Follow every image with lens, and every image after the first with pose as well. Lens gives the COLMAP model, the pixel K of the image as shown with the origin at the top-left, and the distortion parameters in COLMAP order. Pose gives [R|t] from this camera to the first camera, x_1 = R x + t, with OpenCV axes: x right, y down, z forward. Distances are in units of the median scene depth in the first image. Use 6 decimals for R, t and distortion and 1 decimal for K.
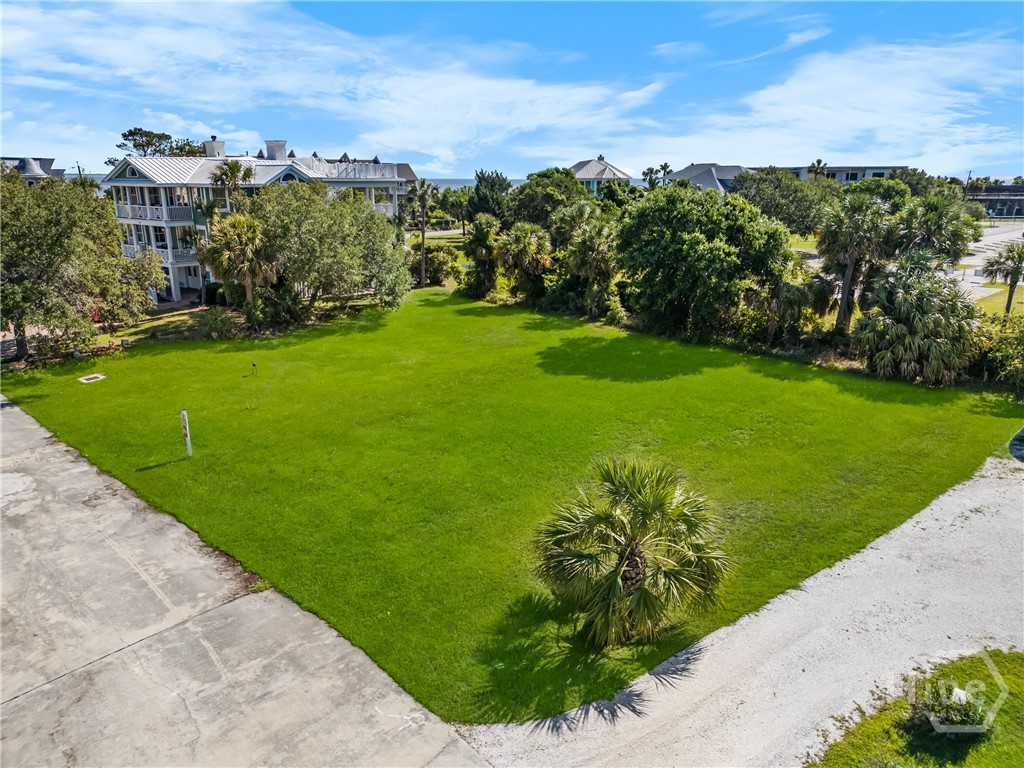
lens RADIAL K [[710.6, 0, 501.4], [0, 710.6, 383.5], [0, 0, 1]] dist [0.045577, -0.003201]
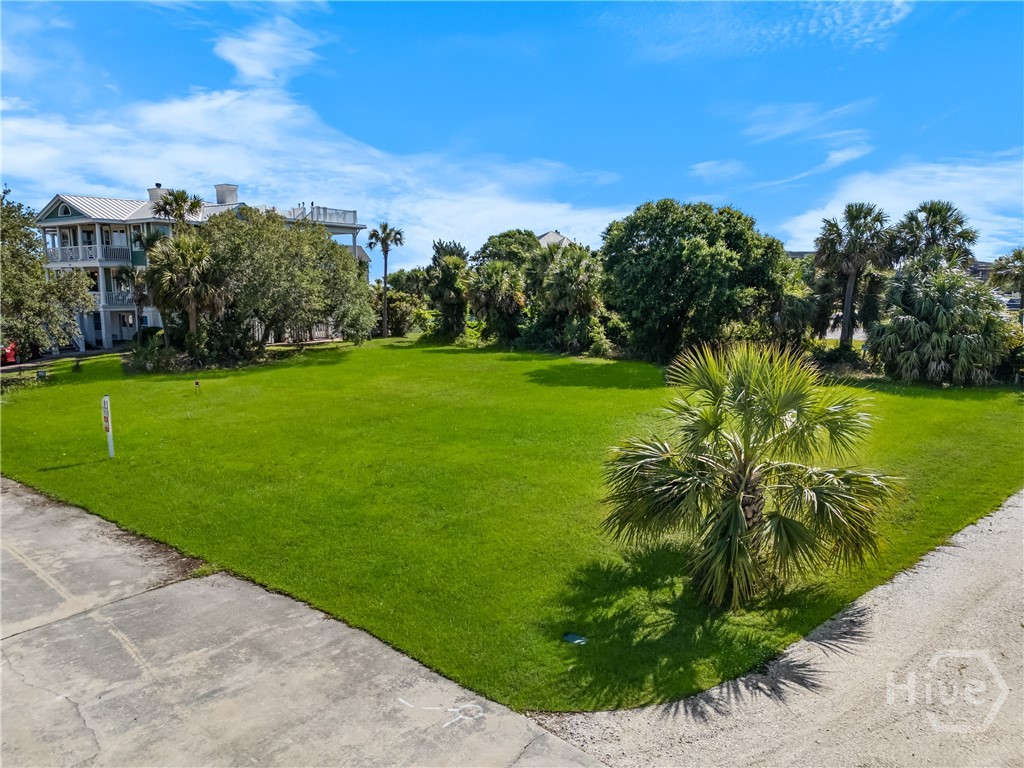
lens RADIAL K [[719.9, 0, 512.0], [0, 719.9, 384.0], [0, 0, 1]] dist [0.061052, -0.049786]
pose [[0.996677, -0.011811, 0.080600, -0.096995], [0.021502, 0.992487, -0.120444, 0.200290], [-0.078572, 0.121777, 0.989443, 0.262859]]
